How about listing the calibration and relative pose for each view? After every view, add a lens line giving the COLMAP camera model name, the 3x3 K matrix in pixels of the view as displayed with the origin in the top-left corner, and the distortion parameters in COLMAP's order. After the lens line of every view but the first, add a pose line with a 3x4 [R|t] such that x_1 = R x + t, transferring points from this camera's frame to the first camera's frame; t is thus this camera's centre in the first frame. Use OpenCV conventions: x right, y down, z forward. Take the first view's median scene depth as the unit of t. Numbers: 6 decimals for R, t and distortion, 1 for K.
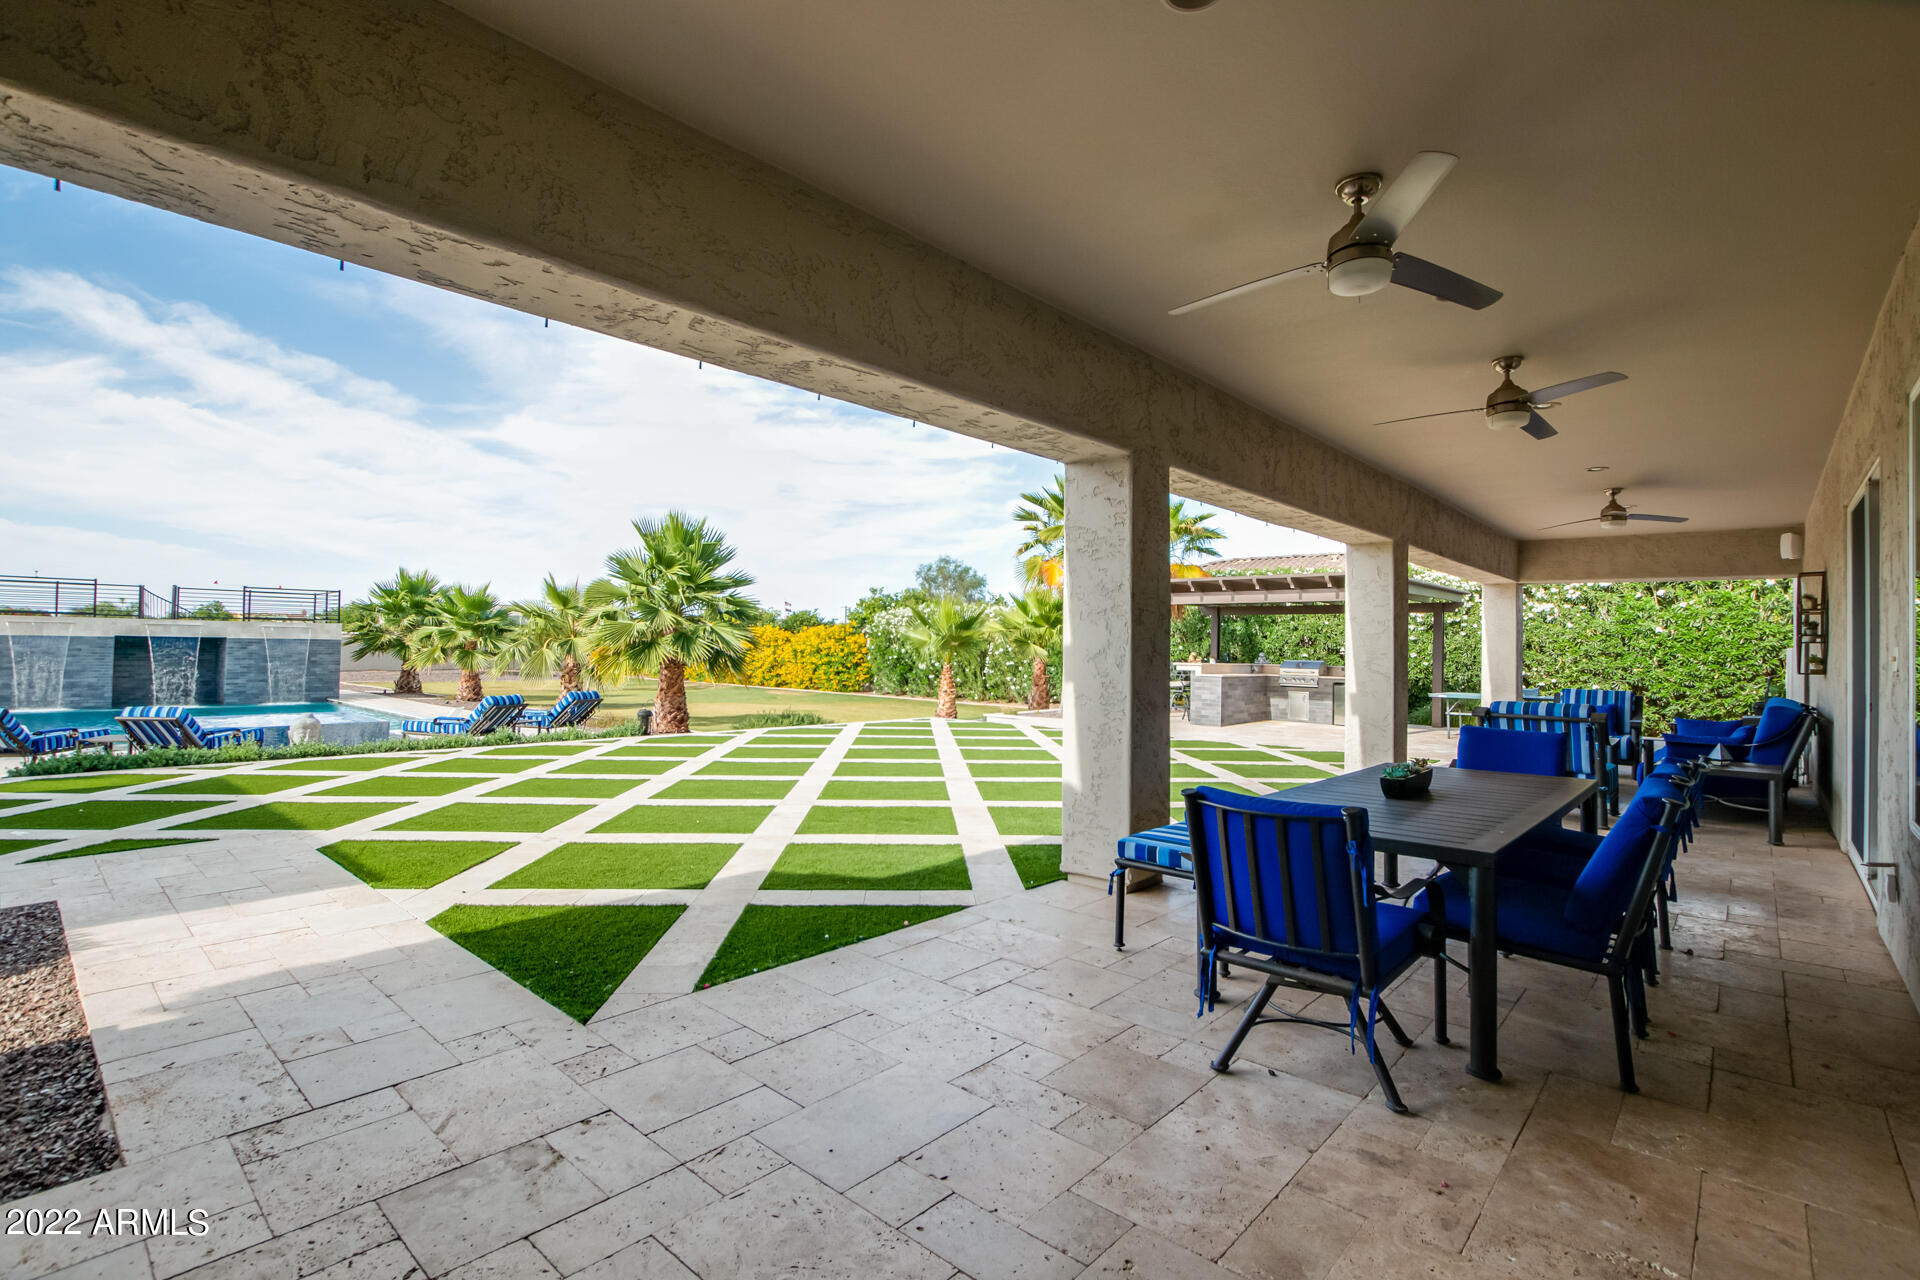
lens RADIAL K [[888.6, 0, 936.2], [0, 888.6, 632.2], [0, 0, 1]] dist [-0.000029, 0.000044]
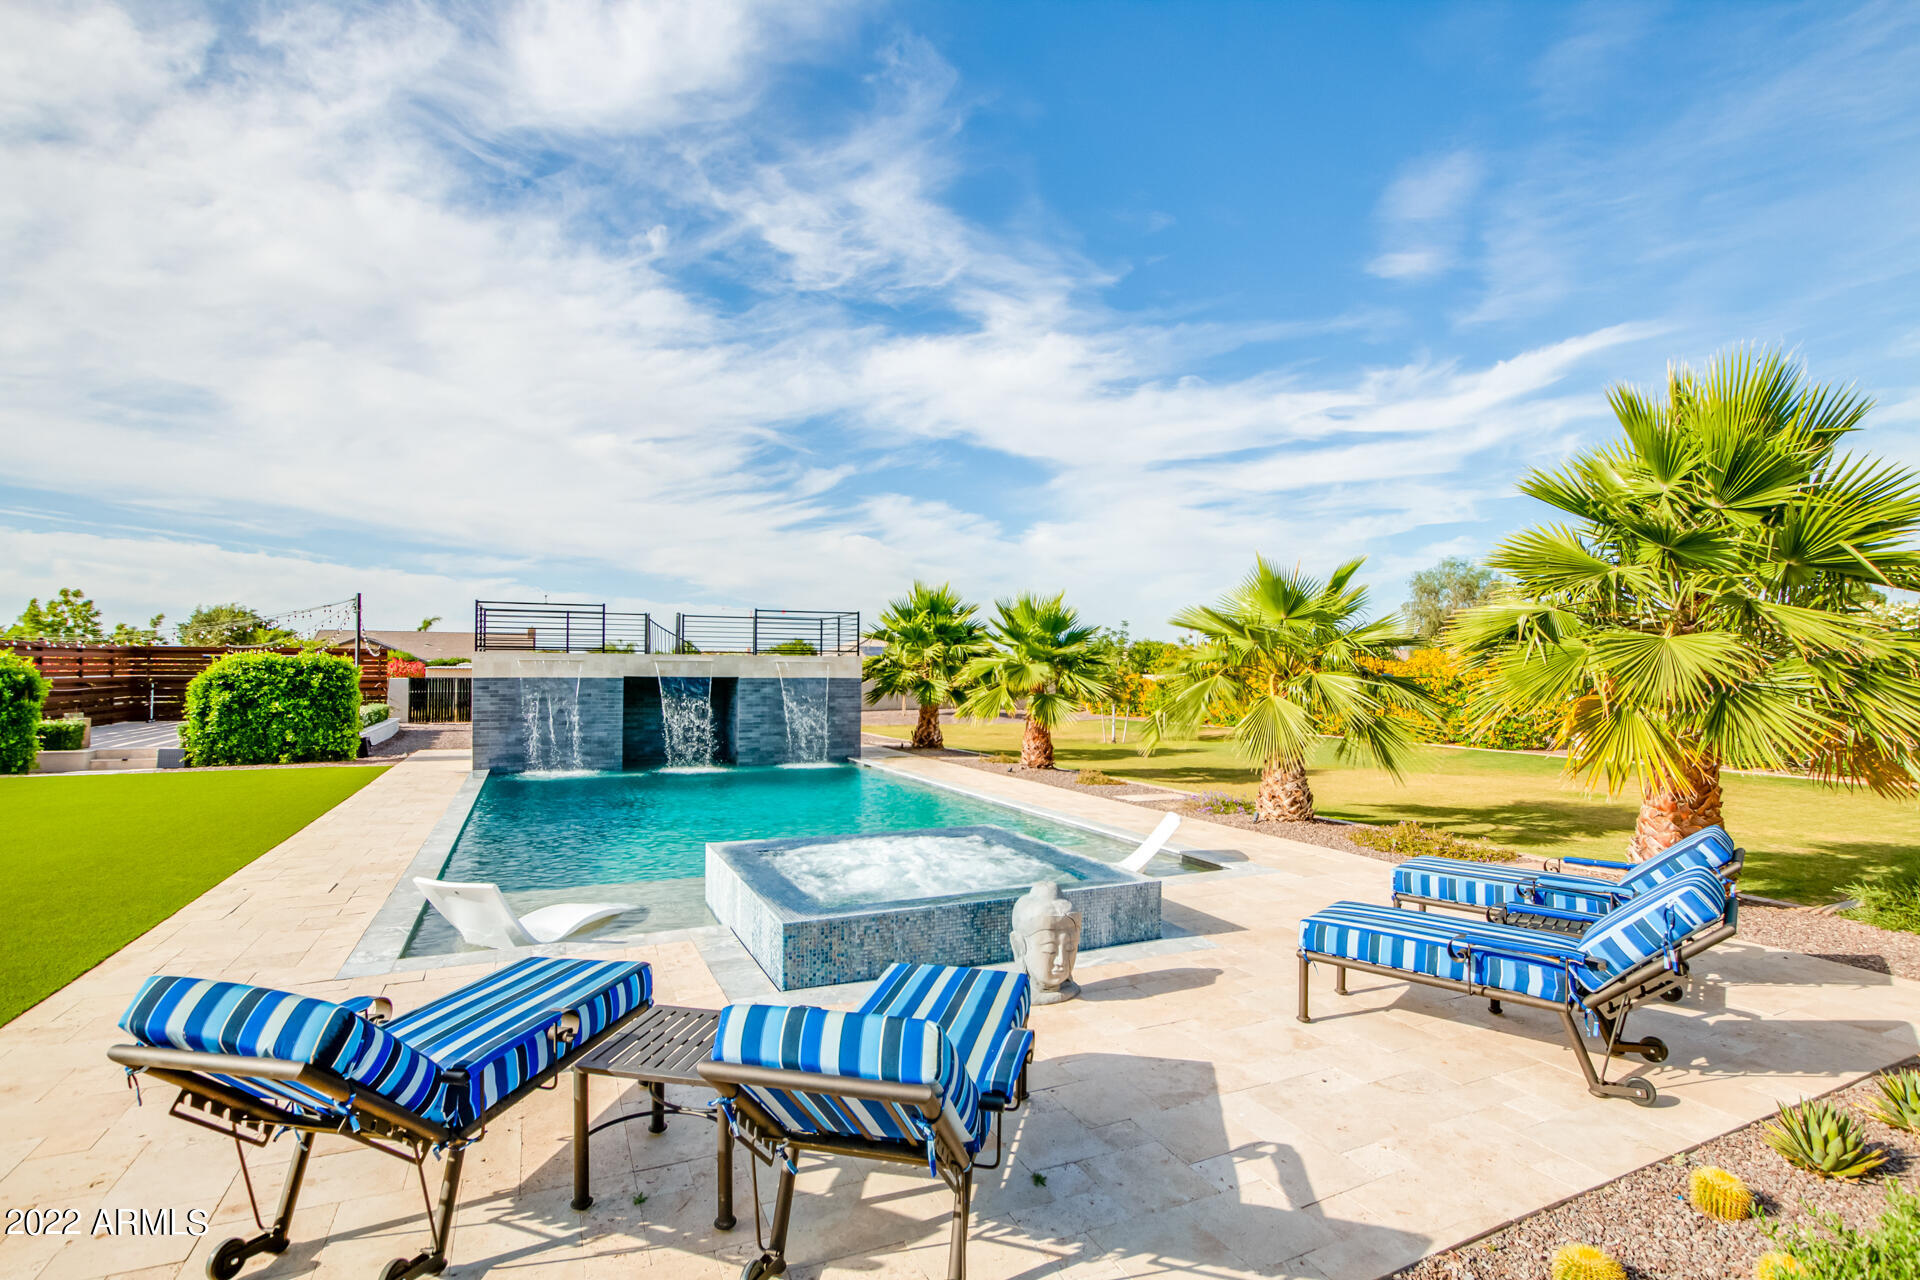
lens RADIAL K [[921.3, 0, 960.0], [0, 921.3, 640.0], [0, 0, 1]] dist [-0.027968, 0.000084]
pose [[0.925737, -0.025024, -0.377340, -0.331432], [0.016513, 0.999531, -0.025773, -0.002364], [0.377808, 0.017628, 0.925716, 0.349013]]
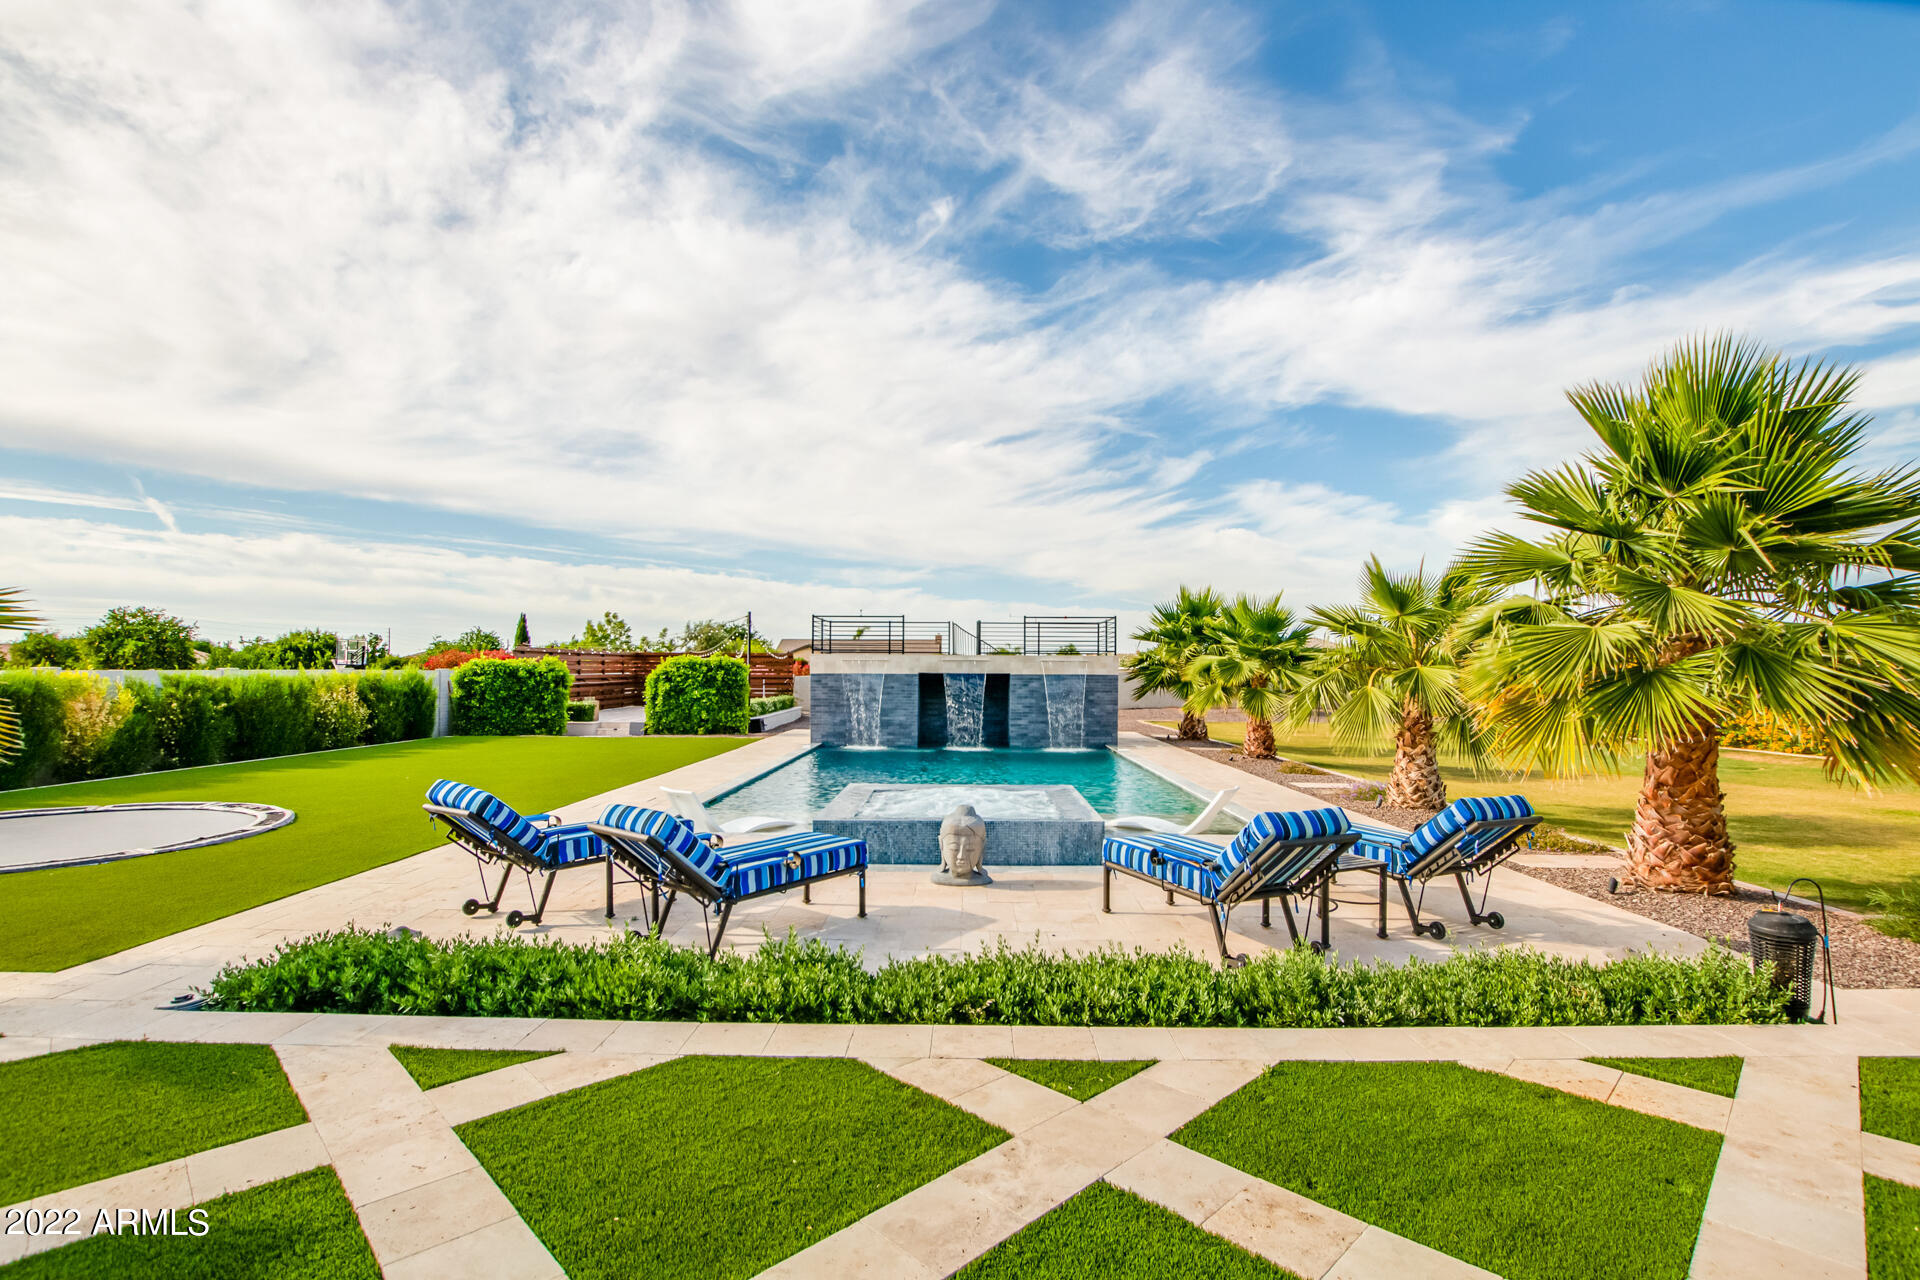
lens RADIAL K [[896.2, 0, 960.0], [0, 896.2, 640.0], [0, 0, 1]] dist [-0.043187, 0.000198]
pose [[0.679503, -0.038204, -0.732677, -0.166156], [0.016832, 0.999192, -0.036491, 0.004184], [0.733479, 0.012463, 0.679597, 0.347338]]
